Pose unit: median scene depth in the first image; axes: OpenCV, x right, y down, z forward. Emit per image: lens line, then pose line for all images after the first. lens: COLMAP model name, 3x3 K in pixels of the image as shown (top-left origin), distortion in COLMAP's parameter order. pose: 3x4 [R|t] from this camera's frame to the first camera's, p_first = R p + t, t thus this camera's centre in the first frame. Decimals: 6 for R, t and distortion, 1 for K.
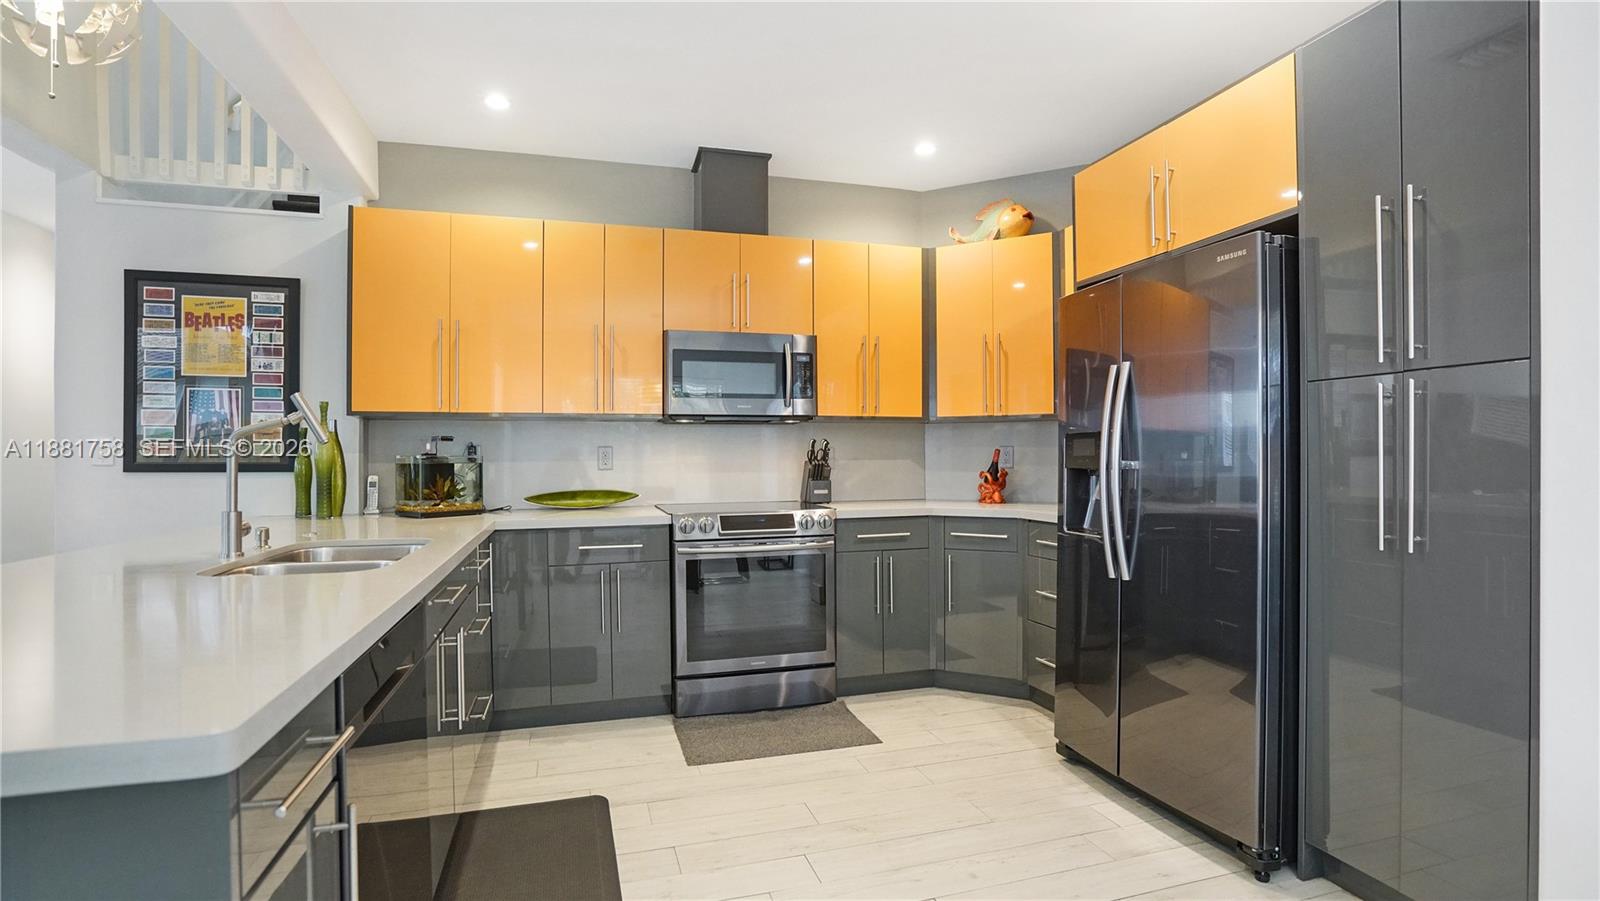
lens RADIAL K [[779.5, 0, 800.0], [0, 779.5, 450.5], [0, 0, 1]] dist [-0.003658, 0.000103]
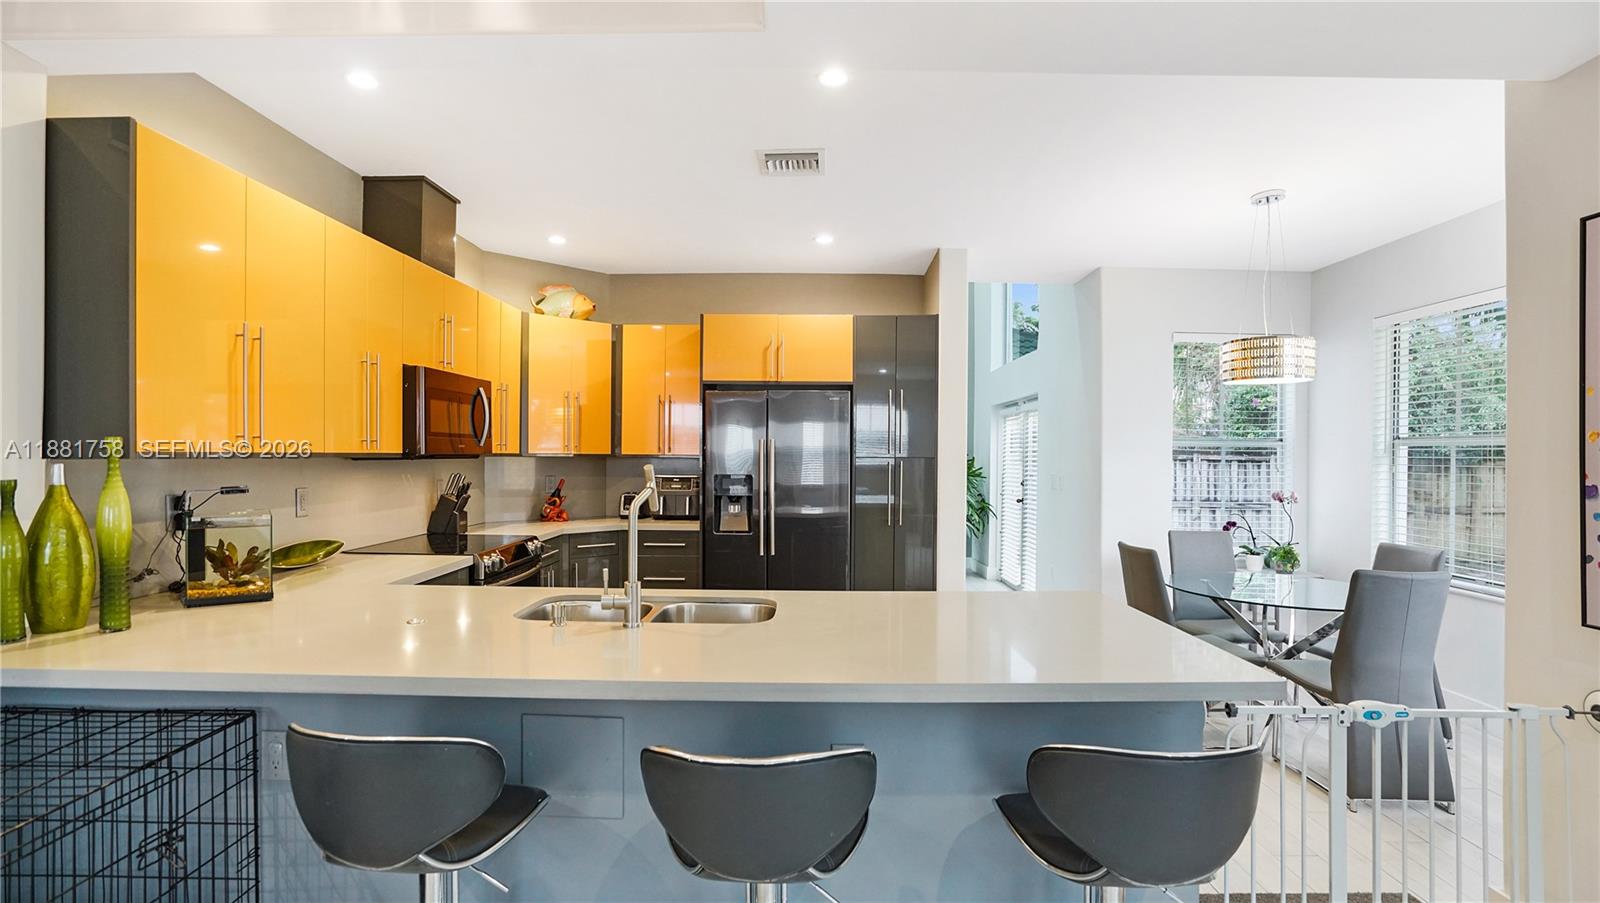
lens RADIAL K [[752.8, 0, 795.8], [0, 752.8, 457.7], [0, 0, 1]] dist [-0.000553, 0.000365]
pose [[0.305587, 0.002788, 0.952160, -0.848031], [-0.017145, 0.999850, 0.002575, -0.048376], [-0.952010, -0.017112, 0.305589, 0.261811]]
